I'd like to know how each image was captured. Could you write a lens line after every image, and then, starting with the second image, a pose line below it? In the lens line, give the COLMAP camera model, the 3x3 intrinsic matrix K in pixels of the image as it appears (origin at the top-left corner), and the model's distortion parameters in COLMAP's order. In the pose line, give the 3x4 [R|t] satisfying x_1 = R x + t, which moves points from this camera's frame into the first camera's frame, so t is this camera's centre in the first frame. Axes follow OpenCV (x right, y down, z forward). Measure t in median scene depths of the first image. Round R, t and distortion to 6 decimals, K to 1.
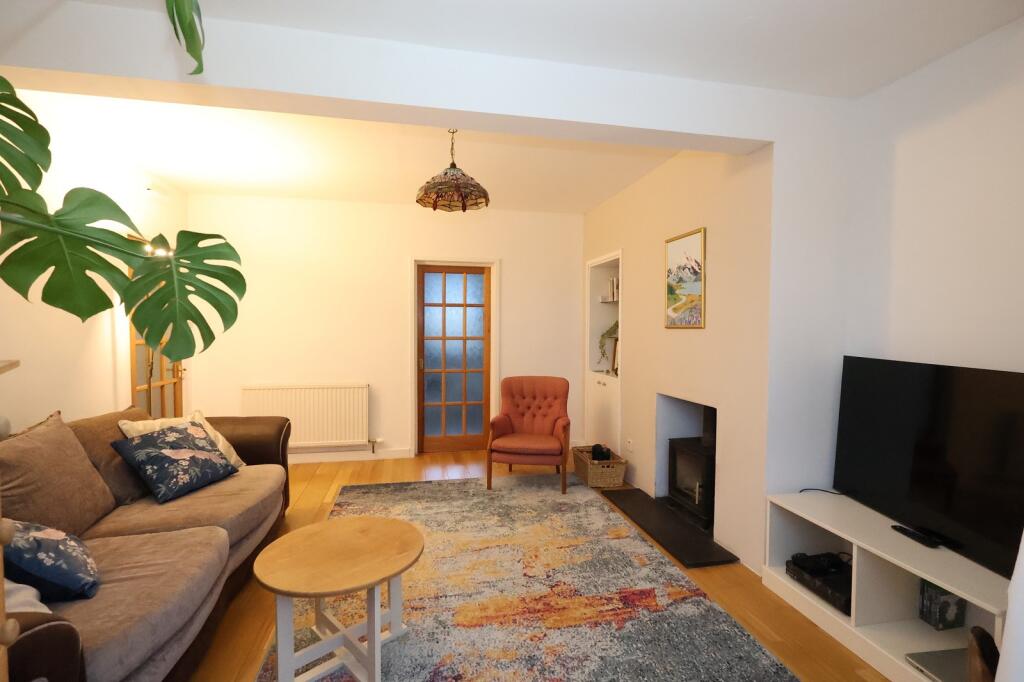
lens RADIAL K [[470.7, 0, 512.6], [0, 470.7, 341.6], [0, 0, 1]] dist [0.000105, 0.000001]
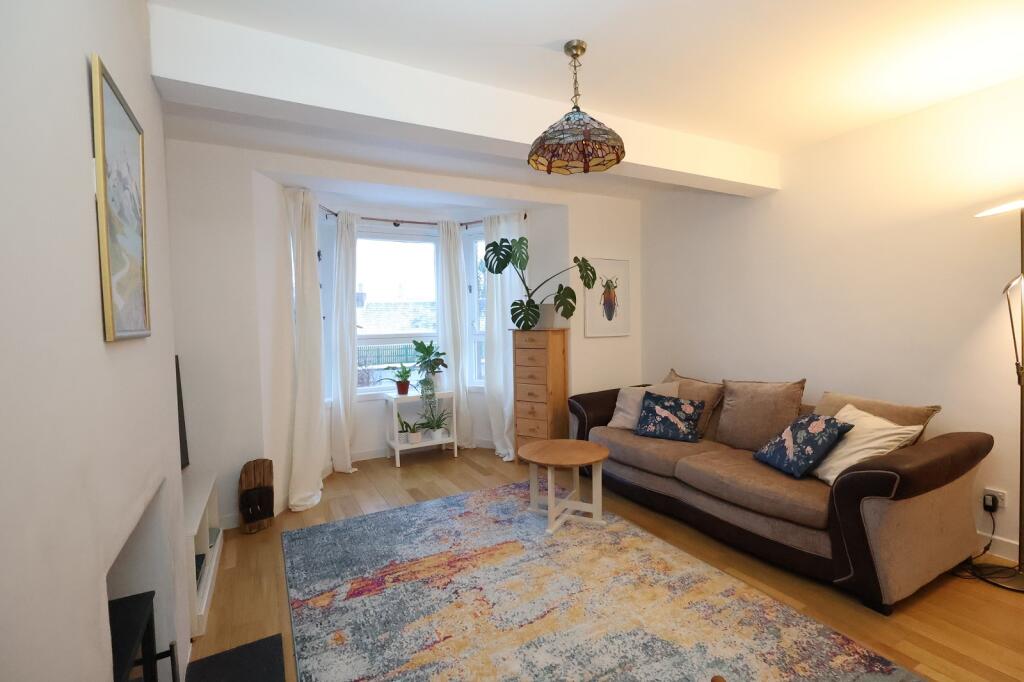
lens RADIAL K [[470.7, 0, 513.8], [0, 470.7, 339.4], [0, 0, 1]] dist [0.000105, 0.000001]
pose [[-0.957824, 0.028947, -0.285895, 0.230583], [0.009166, 0.997484, 0.070290, -0.071633], [0.287211, 0.064705, -0.955679, 1.997385]]
